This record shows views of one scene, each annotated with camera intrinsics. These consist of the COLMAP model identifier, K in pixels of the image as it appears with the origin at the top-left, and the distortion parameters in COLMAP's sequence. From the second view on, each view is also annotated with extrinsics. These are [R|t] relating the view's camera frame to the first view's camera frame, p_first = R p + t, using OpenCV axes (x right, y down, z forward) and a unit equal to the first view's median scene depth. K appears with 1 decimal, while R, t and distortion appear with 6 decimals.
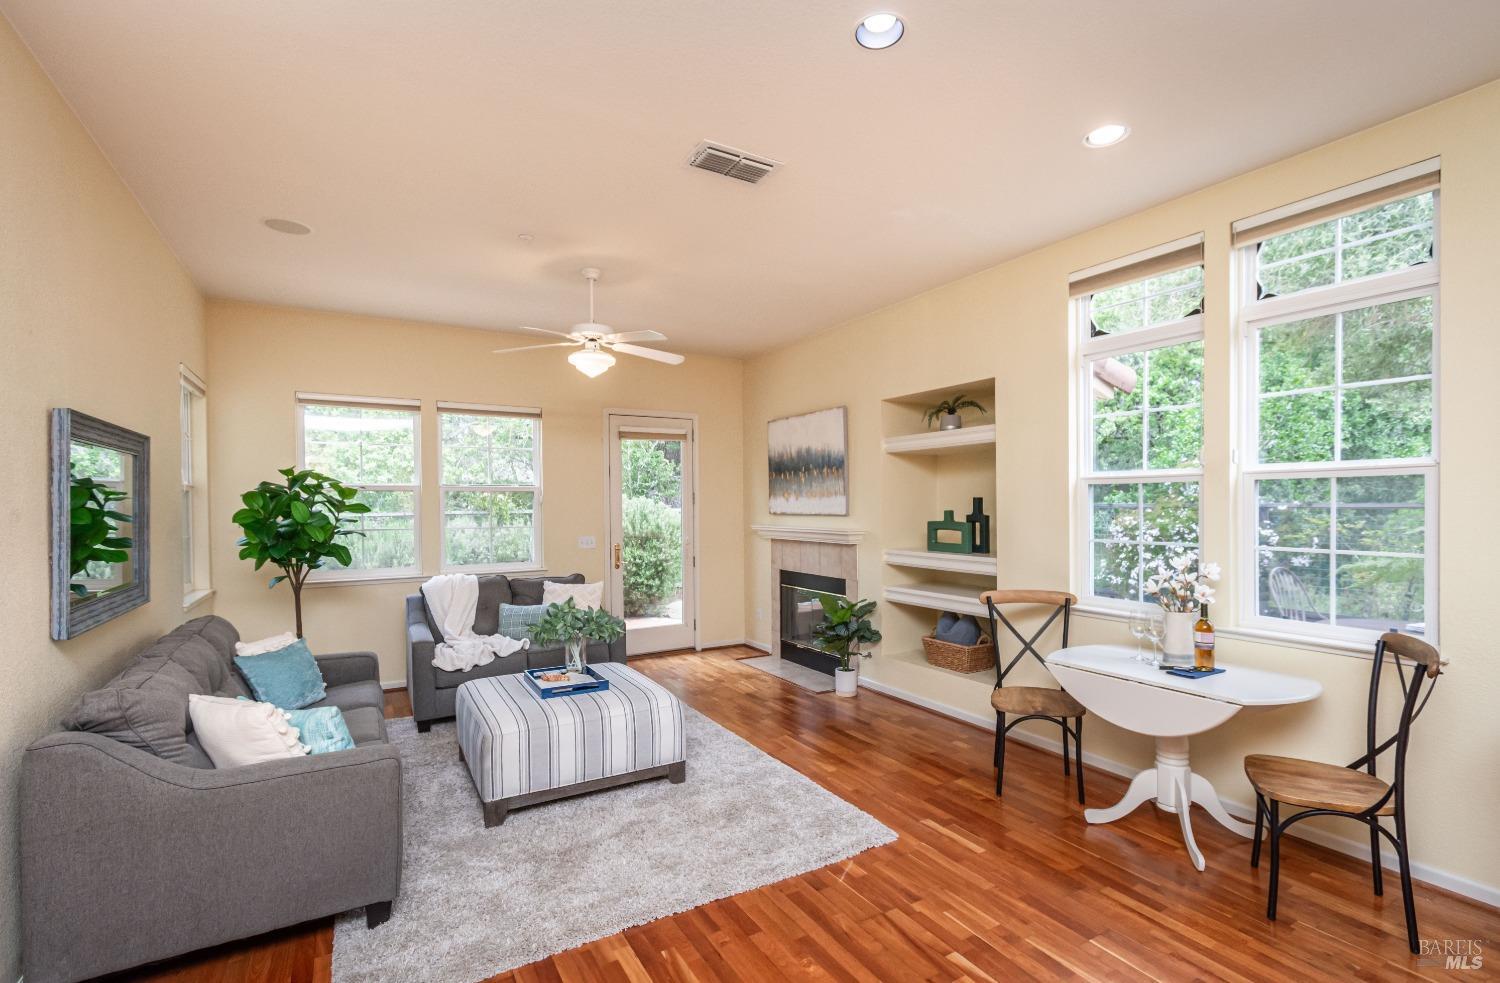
lens RADIAL K [[688.9, 0, 751.3], [0, 688.9, 518.1], [0, 0, 1]] dist [0.008924, 0.000215]
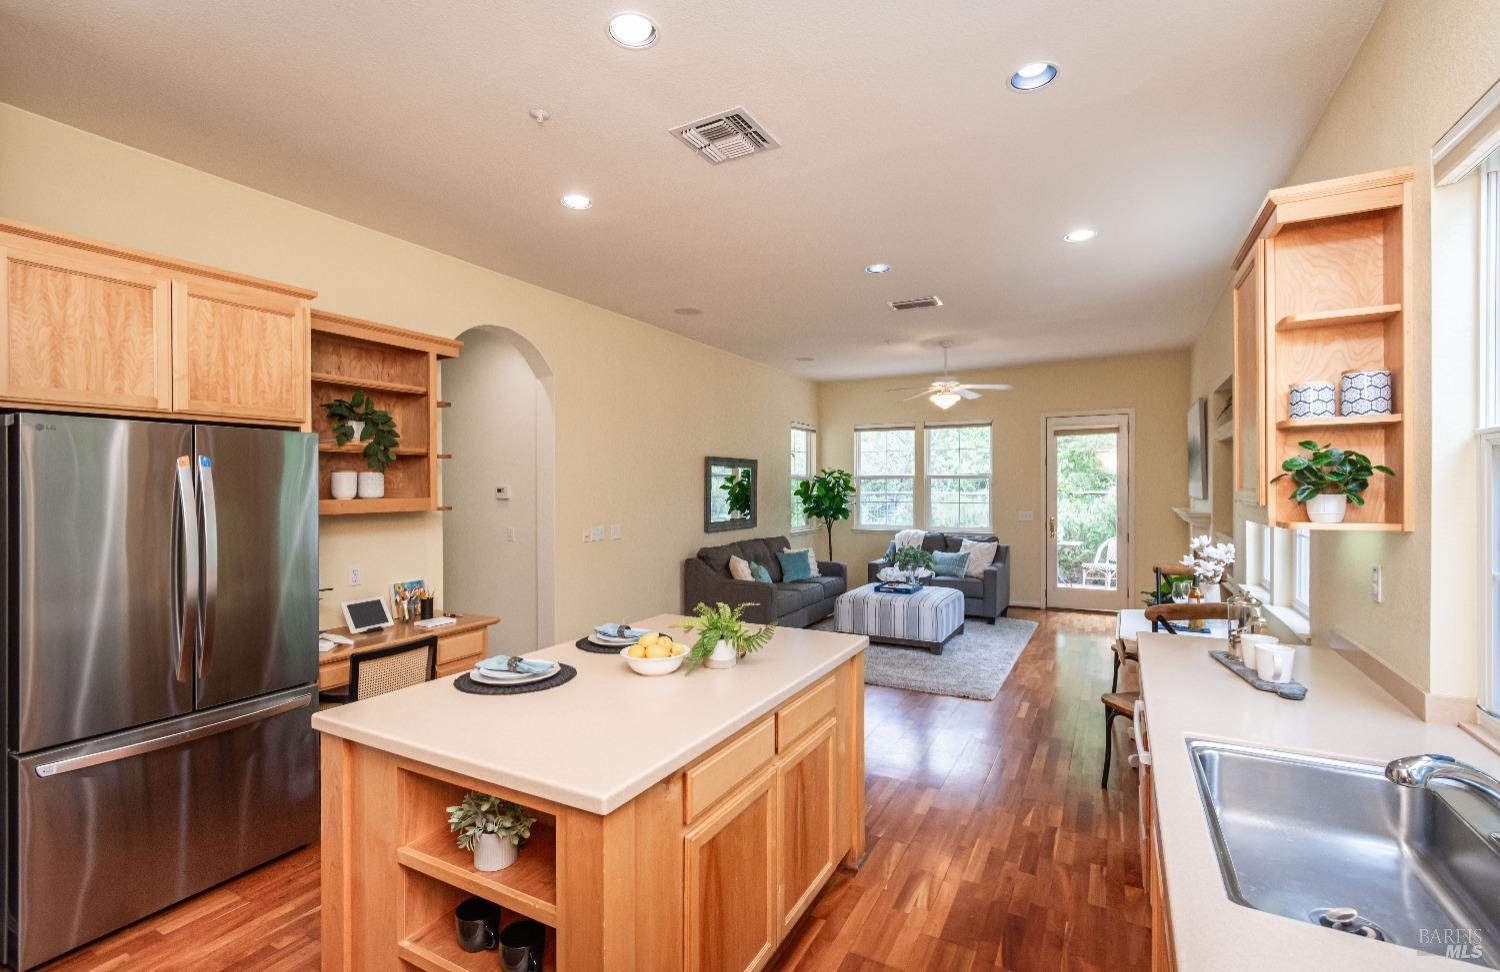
lens RADIAL K [[664.8, 0, 742.5], [0, 664.8, 491.5], [0, 0, 1]] dist [0.009537, -0.000444]
pose [[0.507474, 0.012383, -0.861578, 0.838168], [-0.018610, 0.999821, 0.003409, -0.007928], [0.861466, 0.014304, 0.507614, -0.185156]]
